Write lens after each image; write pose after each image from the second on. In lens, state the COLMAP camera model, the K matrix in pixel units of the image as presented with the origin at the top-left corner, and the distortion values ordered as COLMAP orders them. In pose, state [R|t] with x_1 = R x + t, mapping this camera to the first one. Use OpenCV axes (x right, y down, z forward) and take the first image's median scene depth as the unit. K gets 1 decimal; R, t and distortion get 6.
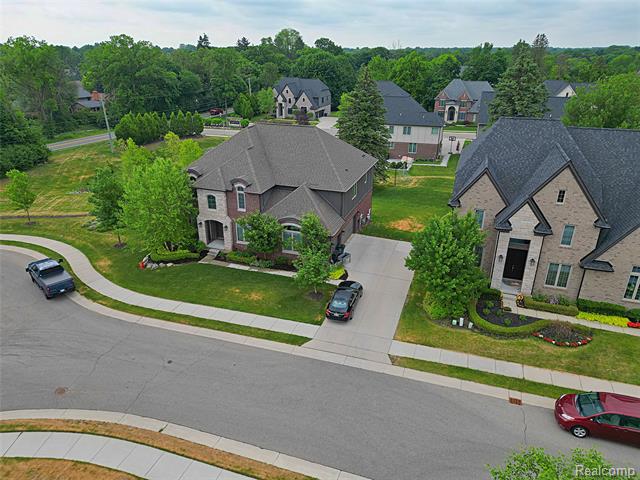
lens RADIAL K [[446.7, 0, 320.9], [0, 446.7, 241.3], [0, 0, 1]] dist [0.069577, -0.061993]
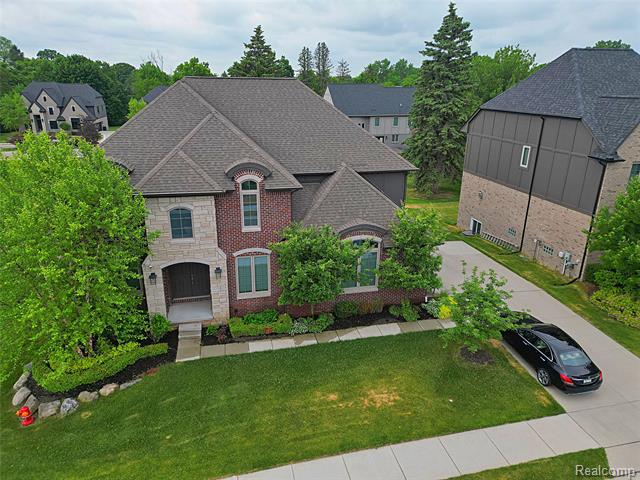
lens RADIAL K [[446.7, 0, 320.3], [0, 446.7, 240.8], [0, 0, 1]] dist [0.069577, -0.061993]
pose [[0.848490, -0.172876, 0.500179, -0.353090], [0.201415, 0.979501, -0.003132, -0.039829], [-0.489384, 0.103401, 0.865916, 0.530853]]
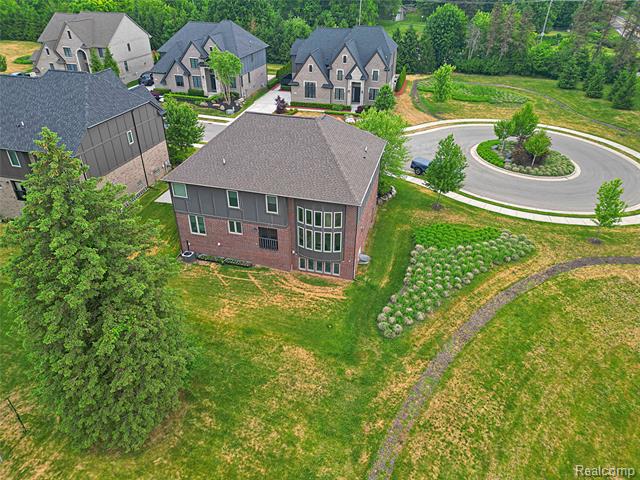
lens RADIAL K [[446.7, 0, 319.4], [0, 446.7, 238.5], [0, 0, 1]] dist [0.069577, -0.061993]
pose [[-0.997123, 0.029922, -0.069649, -0.096018], [-0.039257, 0.582165, 0.812122, -0.913298], [0.064848, 0.812520, -0.579316, 1.884298]]
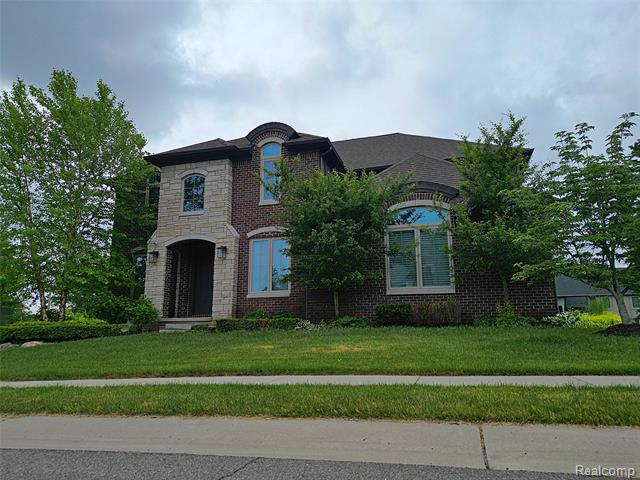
lens RADIAL K [[446.7, 0, 318.4], [0, 446.7, 240.2], [0, 0, 1]] dist [0.069577, -0.061993]
pose [[0.998610, 0.000978, 0.052690, -0.152633], [0.029529, 0.817739, -0.574832, 0.178793], [-0.043649, 0.575589, 0.816574, 0.687714]]
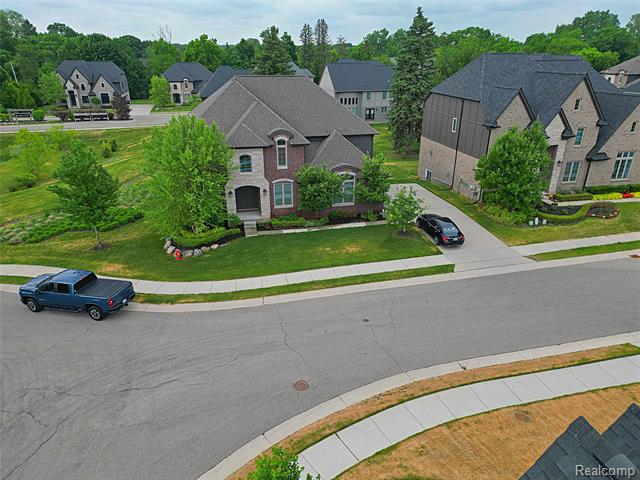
lens RADIAL K [[446.7, 0, 320.4], [0, 446.7, 241.0], [0, 0, 1]] dist [0.069577, -0.061993]
pose [[0.848129, -0.210697, 0.486091, -0.561409], [0.208637, 0.976205, 0.059108, 0.034055], [-0.486978, 0.051285, 0.871907, 0.200064]]
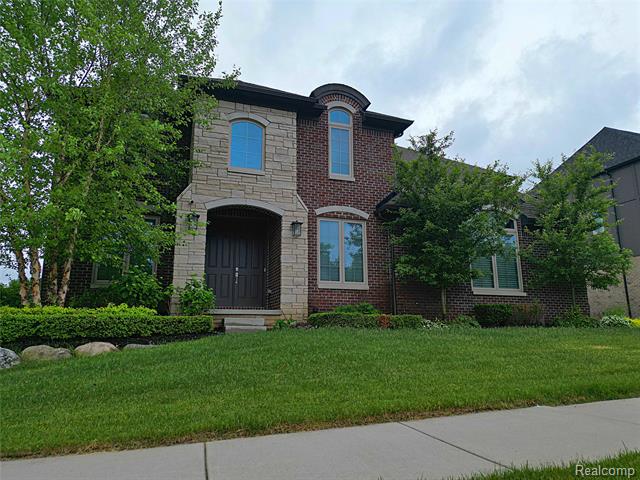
lens RADIAL K [[446.7, 0, 318.1], [0, 446.7, 241.0], [0, 0, 1]] dist [0.069577, -0.061993]
pose [[0.786933, 0.118884, 0.605477, -0.377264], [0.249597, 0.836069, -0.488559, 0.123967], [-0.564303, 0.535588, 0.628258, 0.813322]]
